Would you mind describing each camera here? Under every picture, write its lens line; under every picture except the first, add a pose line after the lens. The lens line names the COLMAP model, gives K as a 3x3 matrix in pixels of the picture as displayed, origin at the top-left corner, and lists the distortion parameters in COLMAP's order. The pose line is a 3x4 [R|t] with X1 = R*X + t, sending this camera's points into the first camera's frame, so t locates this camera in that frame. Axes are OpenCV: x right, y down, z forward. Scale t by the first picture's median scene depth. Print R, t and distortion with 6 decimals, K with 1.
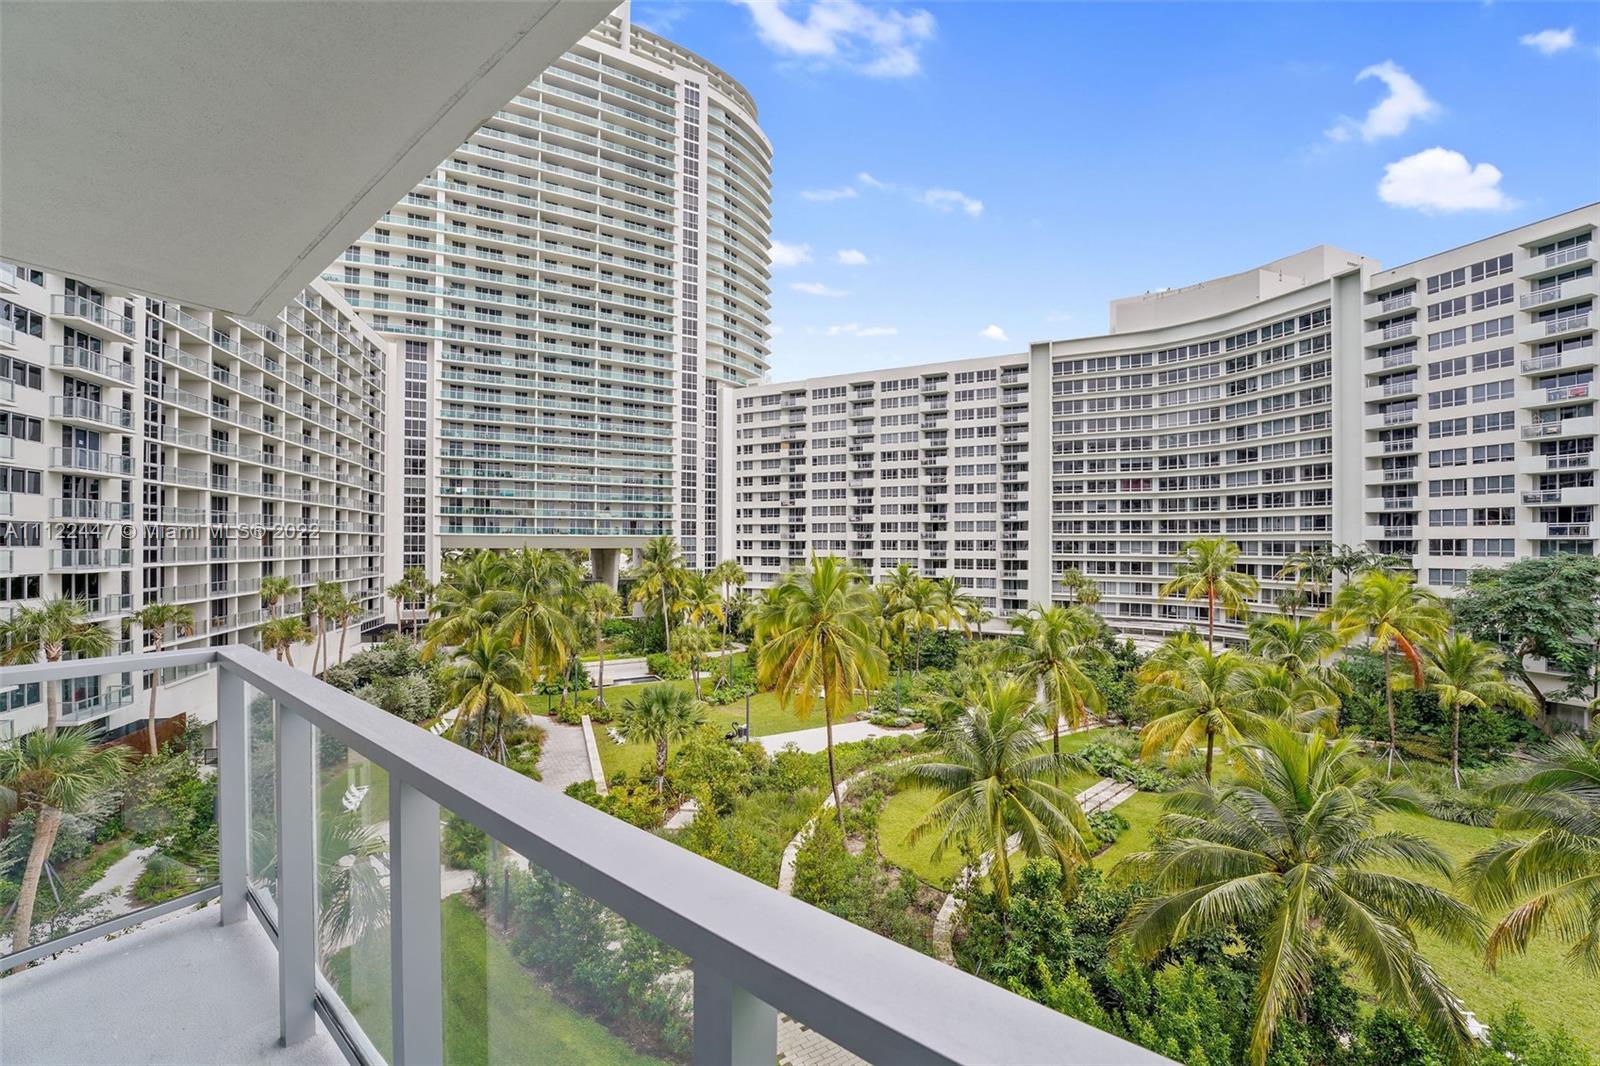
lens RADIAL K [[653.6, 0, 806.0], [0, 653.6, 543.0], [0, 0, 1]] dist [-0.029201, 0.000785]
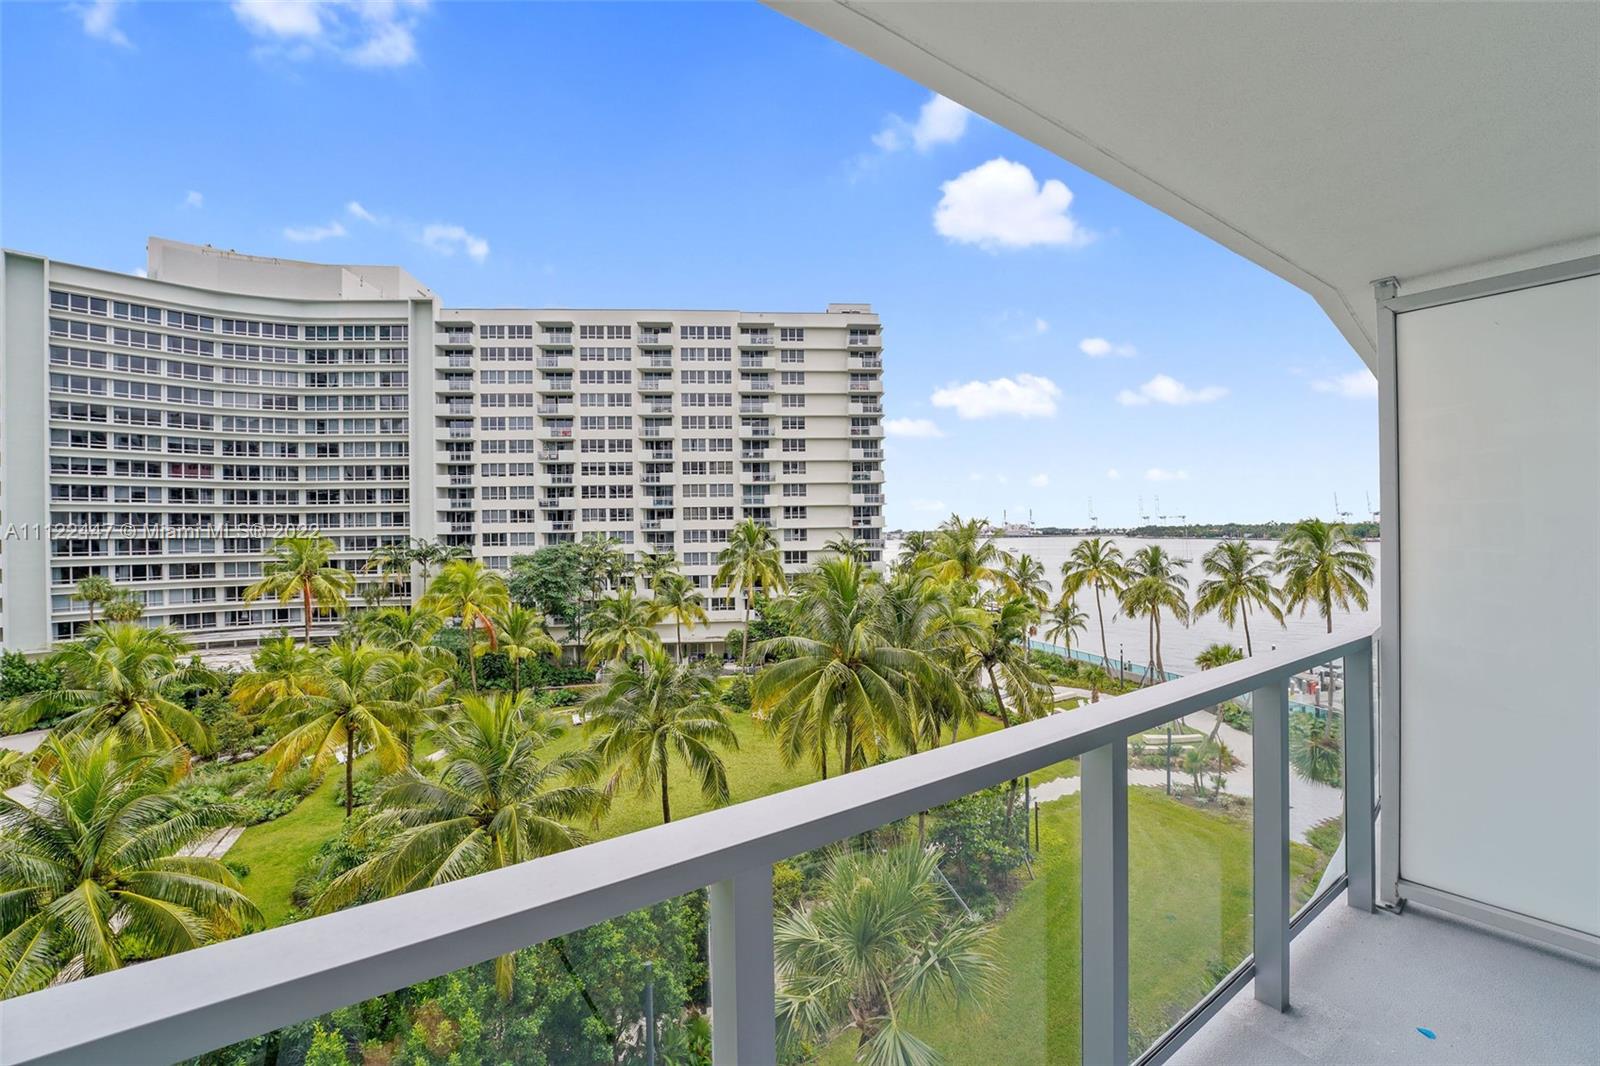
lens RADIAL K [[643.1, 0, 802.8], [0, 643.1, 533.0], [0, 0, 1]] dist [-0.034184, 0.004774]
pose [[0.290878, -0.006531, 0.956738, -0.027886], [0.014649, 0.999890, 0.002372, -0.000035], [-0.956648, 0.013326, 0.290941, 0.019025]]
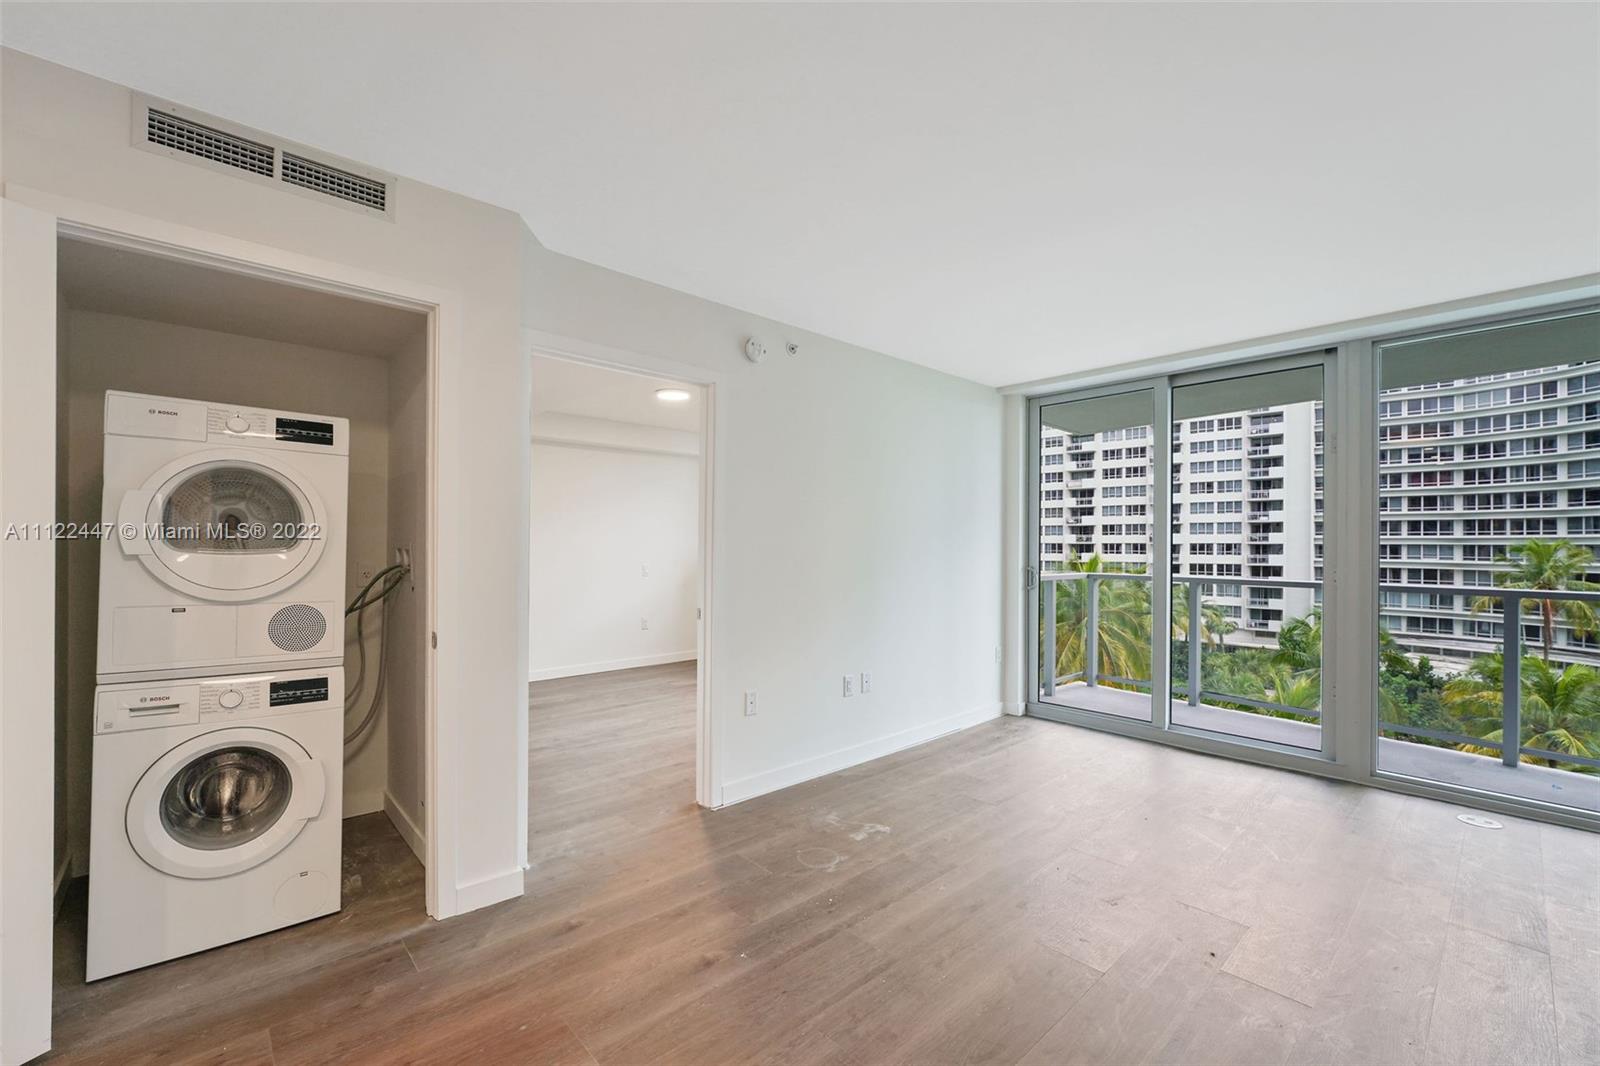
lens RADIAL K [[667.1, 0, 808.7], [0, 667.1, 543.8], [0, 0, 1]] dist [-0.015186, 0.004567]
pose [[0.962078, 0.001836, -0.272769, -0.037541], [-0.003076, 0.999987, -0.004120, 0.001942], [0.272758, 0.004803, 0.962071, -0.053390]]
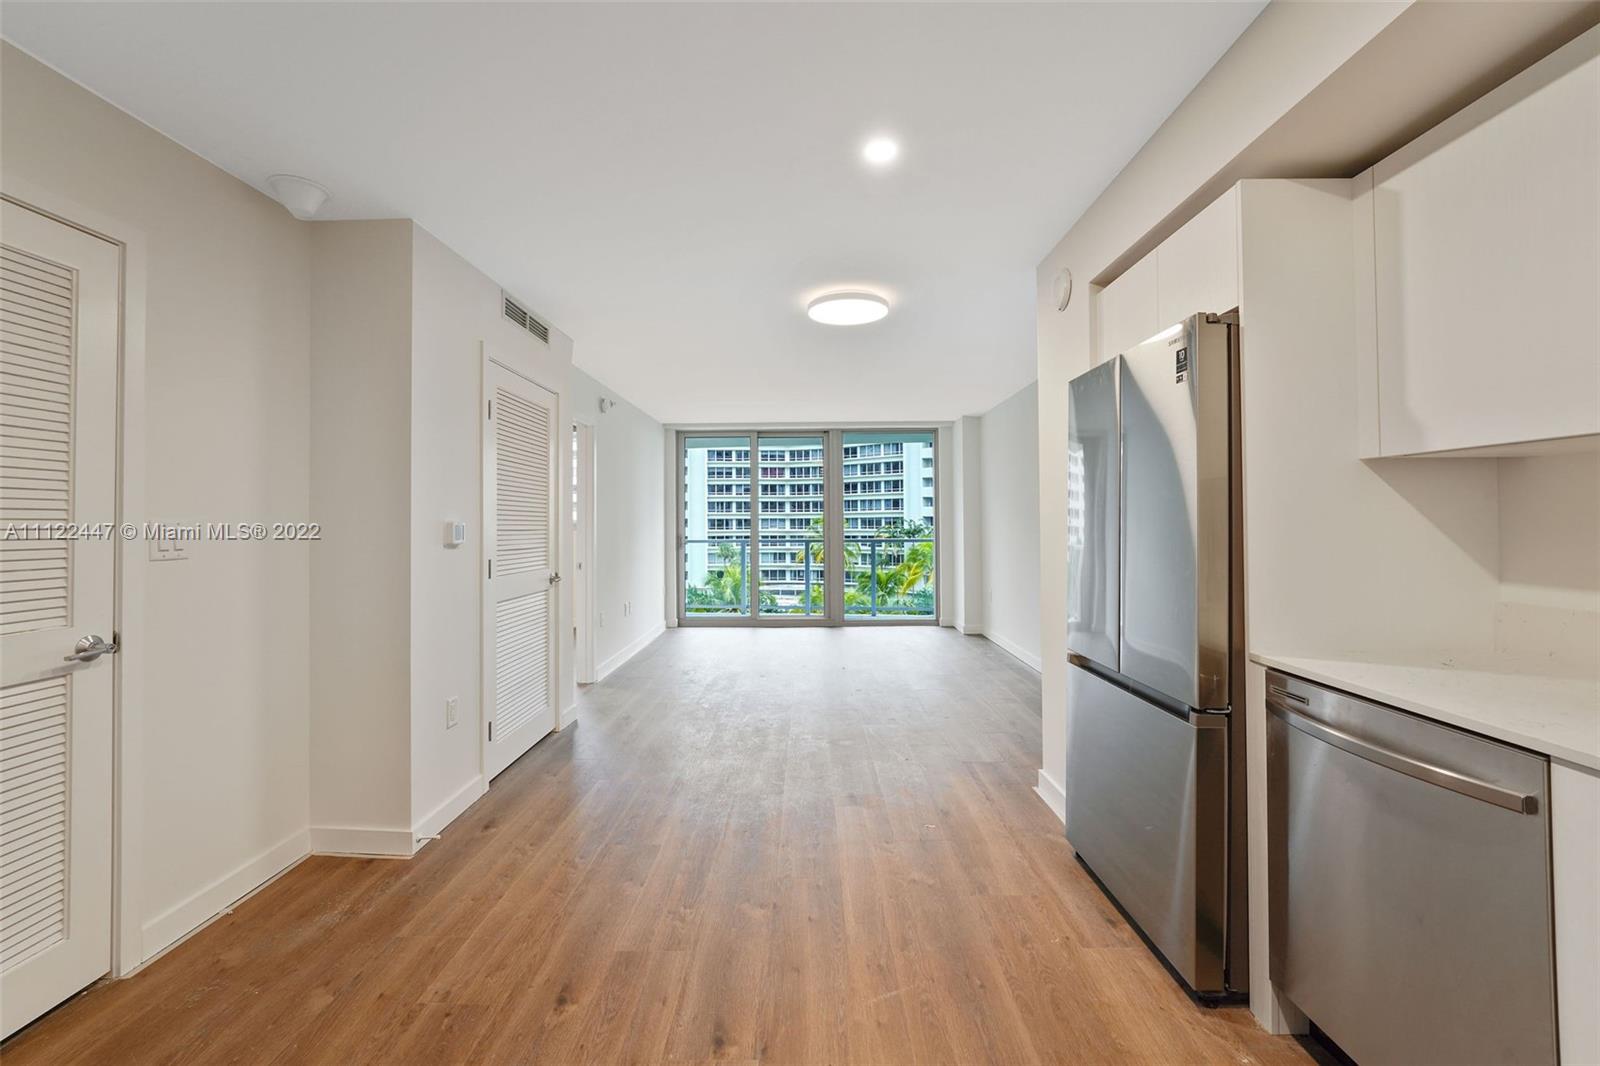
lens RADIAL K [[655.2, 0, 801.8], [0, 655.2, 509.4], [0, 0, 1]] dist [-0.012402, 0.000037]
pose [[0.860897, 0.000446, 0.508780, -0.068216], [0.009803, 0.999799, -0.017464, 0.001790], [-0.508685, 0.020023, 0.860720, -0.082138]]
